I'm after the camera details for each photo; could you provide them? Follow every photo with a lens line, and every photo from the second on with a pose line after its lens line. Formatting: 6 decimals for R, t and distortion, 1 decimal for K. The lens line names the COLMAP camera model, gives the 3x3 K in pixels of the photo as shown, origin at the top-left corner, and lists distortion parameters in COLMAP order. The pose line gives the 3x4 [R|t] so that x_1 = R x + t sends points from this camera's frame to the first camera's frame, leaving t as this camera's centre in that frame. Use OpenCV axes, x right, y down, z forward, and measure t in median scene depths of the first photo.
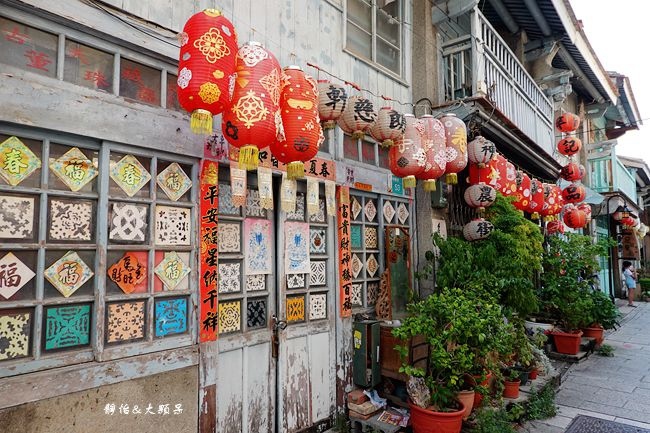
lens RADIAL K [[418.1, 0, 325.0], [0, 418.1, 216.5], [0, 0, 1]] dist [-0.003126, -0.001409]
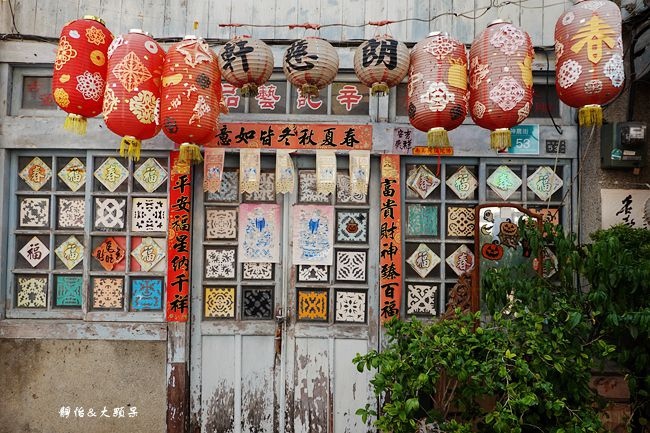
lens RADIAL K [[418.1, 0, 325.0], [0, 418.1, 216.5], [0, 0, 1]] dist [-0.003126, -0.001409]
pose [[0.662916, -0.002969, -0.748688, 0.738565], [0.048343, 0.998075, 0.038847, 0.006042], [0.747131, -0.061946, 0.661784, 0.564006]]
